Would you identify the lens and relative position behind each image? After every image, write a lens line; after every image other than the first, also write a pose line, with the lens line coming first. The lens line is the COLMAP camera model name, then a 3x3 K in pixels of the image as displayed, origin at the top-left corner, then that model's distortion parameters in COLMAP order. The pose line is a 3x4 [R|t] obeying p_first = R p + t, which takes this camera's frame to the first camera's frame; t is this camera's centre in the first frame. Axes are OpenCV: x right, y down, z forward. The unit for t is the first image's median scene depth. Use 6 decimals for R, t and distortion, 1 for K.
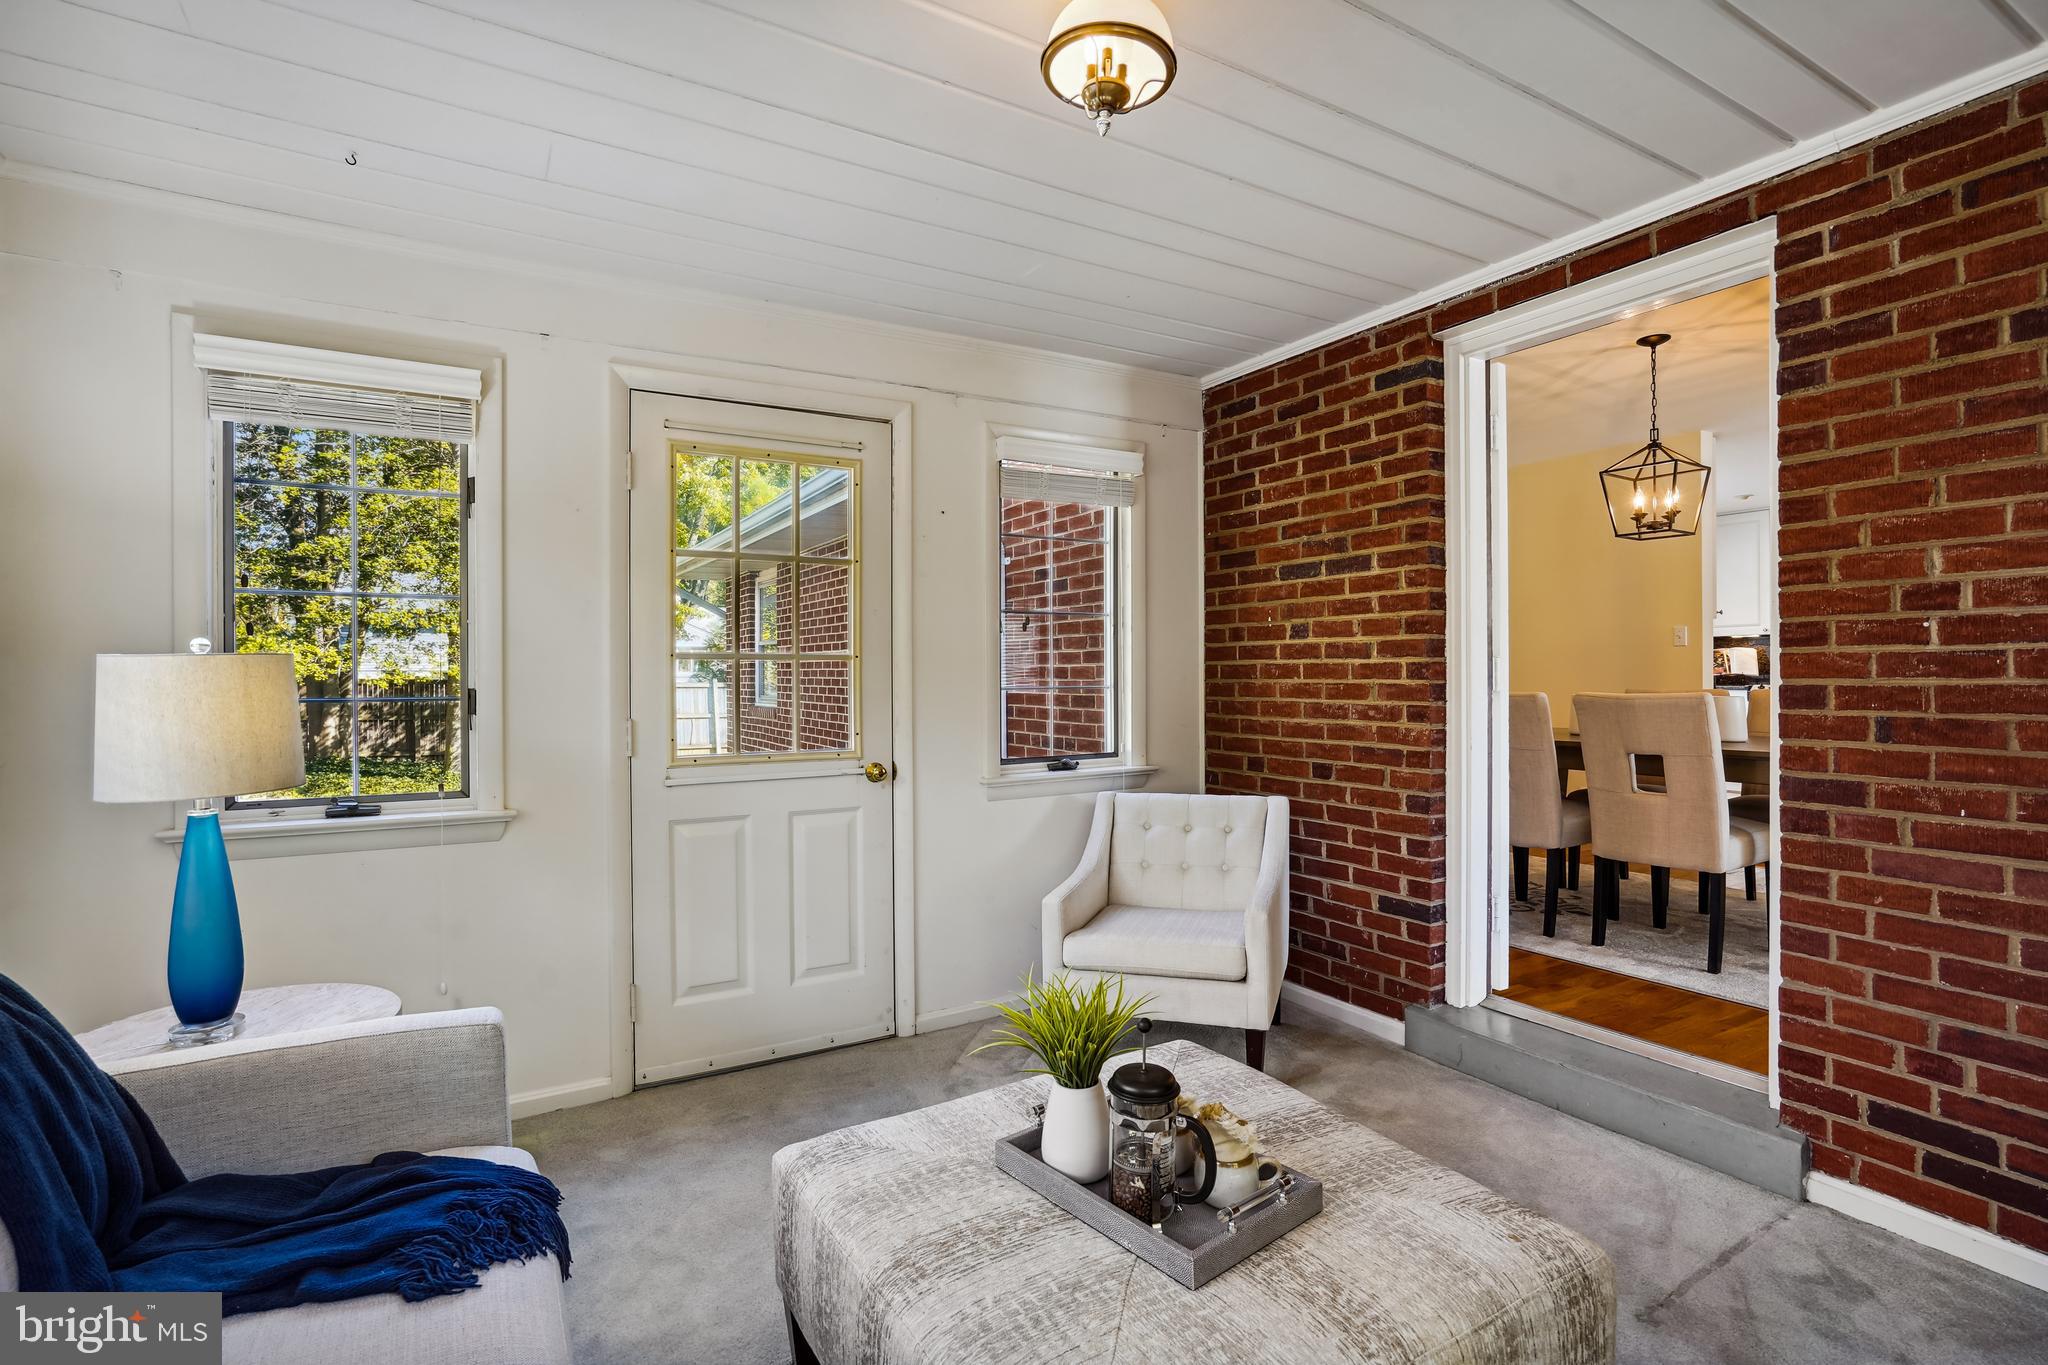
lens RADIAL K [[956.3, 0, 1027.1], [0, 956.3, 669.2], [0, 0, 1]] dist [-0.041861, 0.012049]
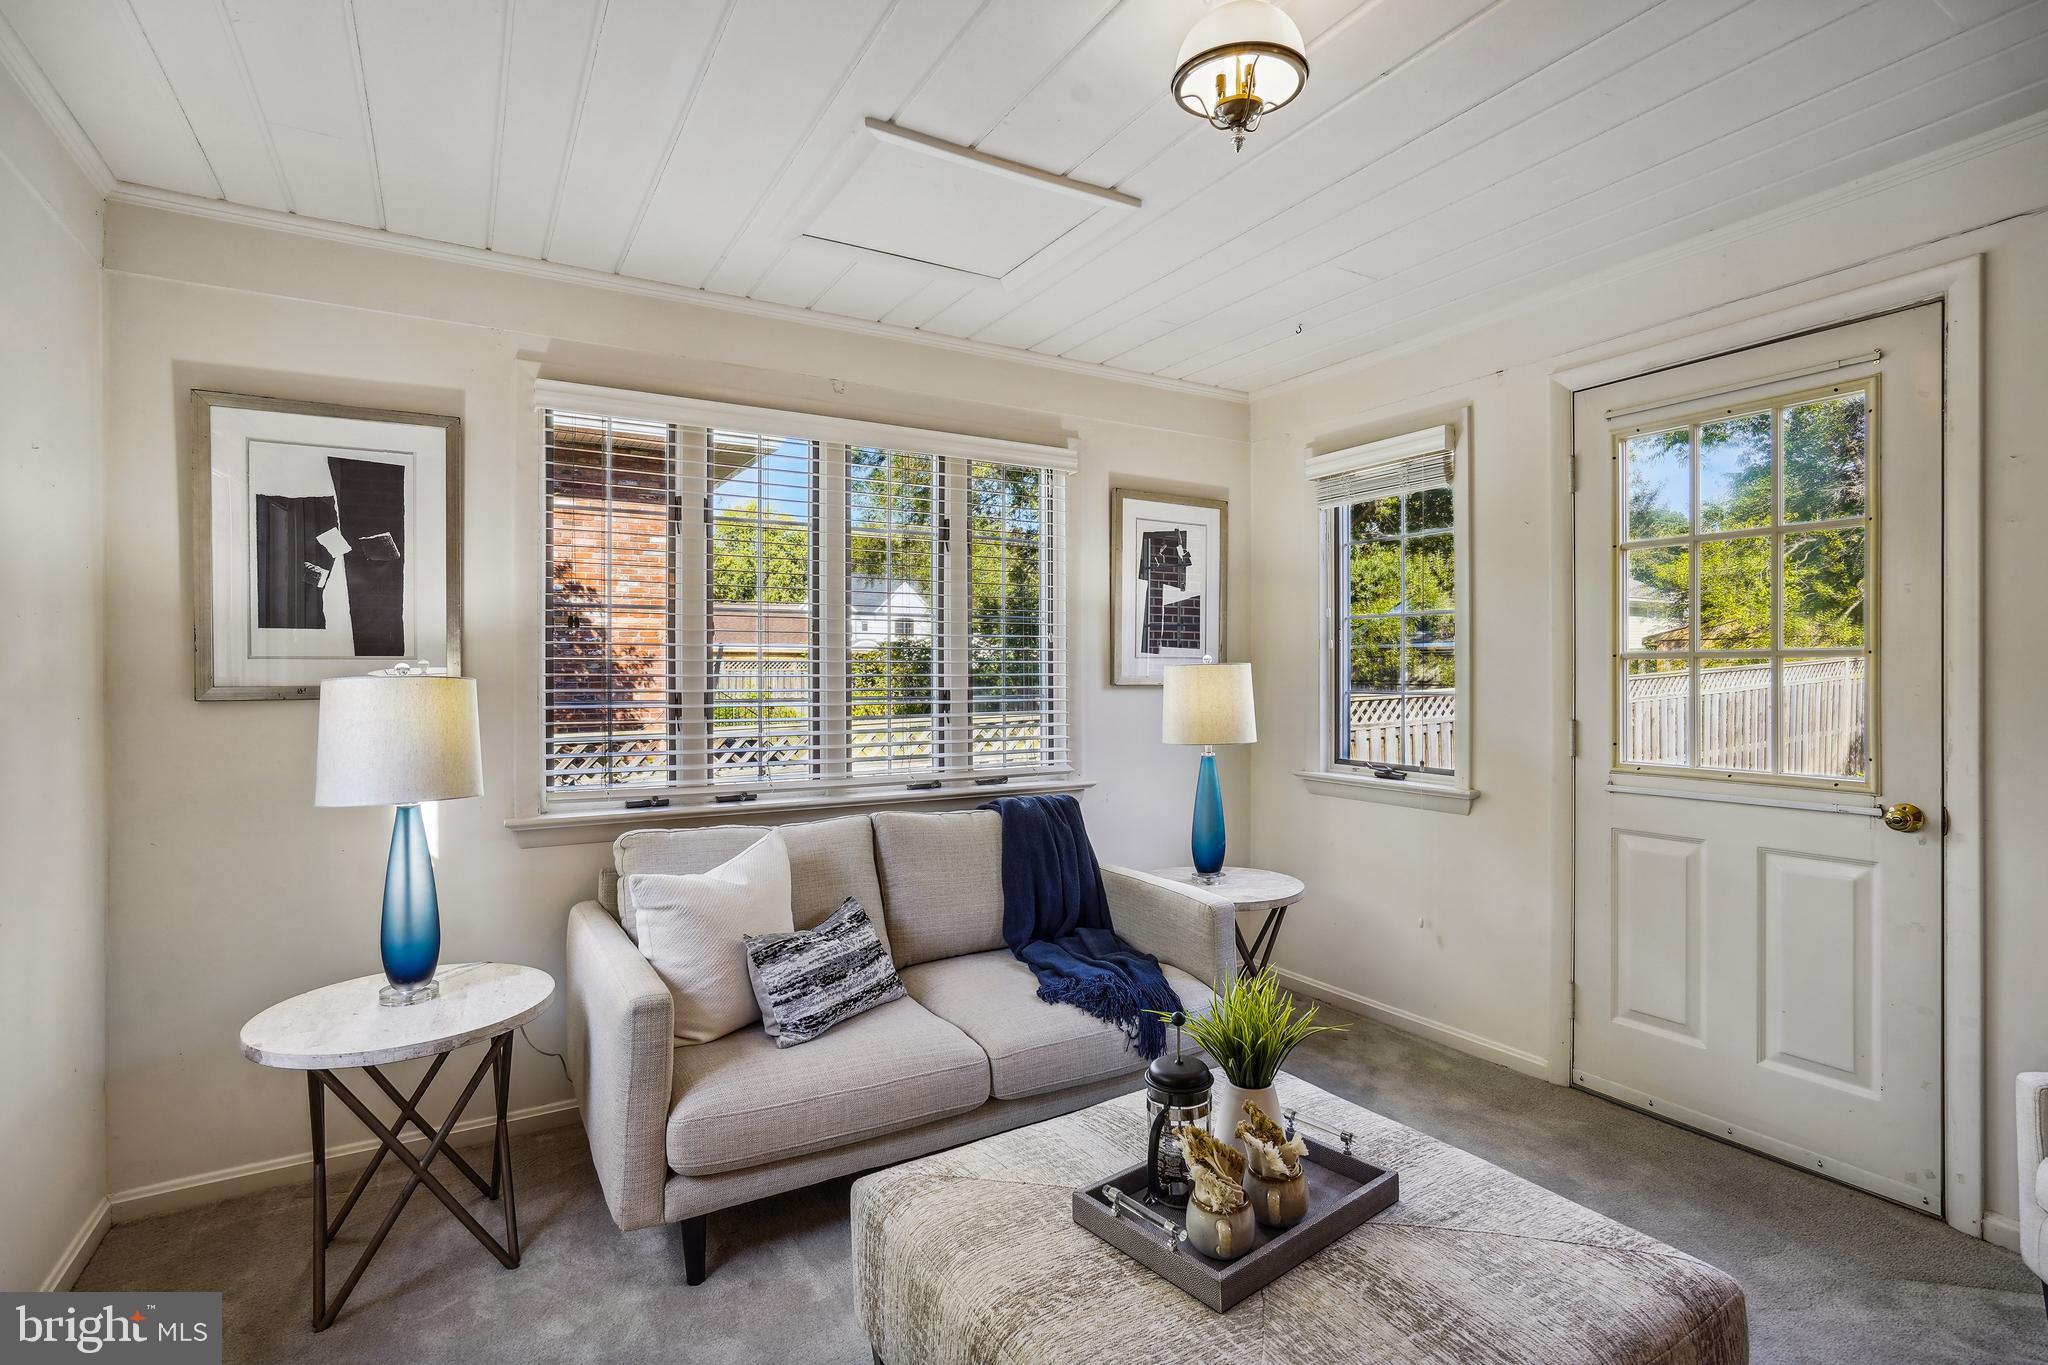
lens RADIAL K [[965.5, 0, 1032.5], [0, 965.5, 663.5], [0, 0, 1]] dist [-0.047834, 0.017527]
pose [[0.004243, -0.007935, -0.999960, 0.597726], [0.009896, 0.999920, -0.007892, -0.004750], [0.999942, -0.009862, 0.004321, 0.422801]]
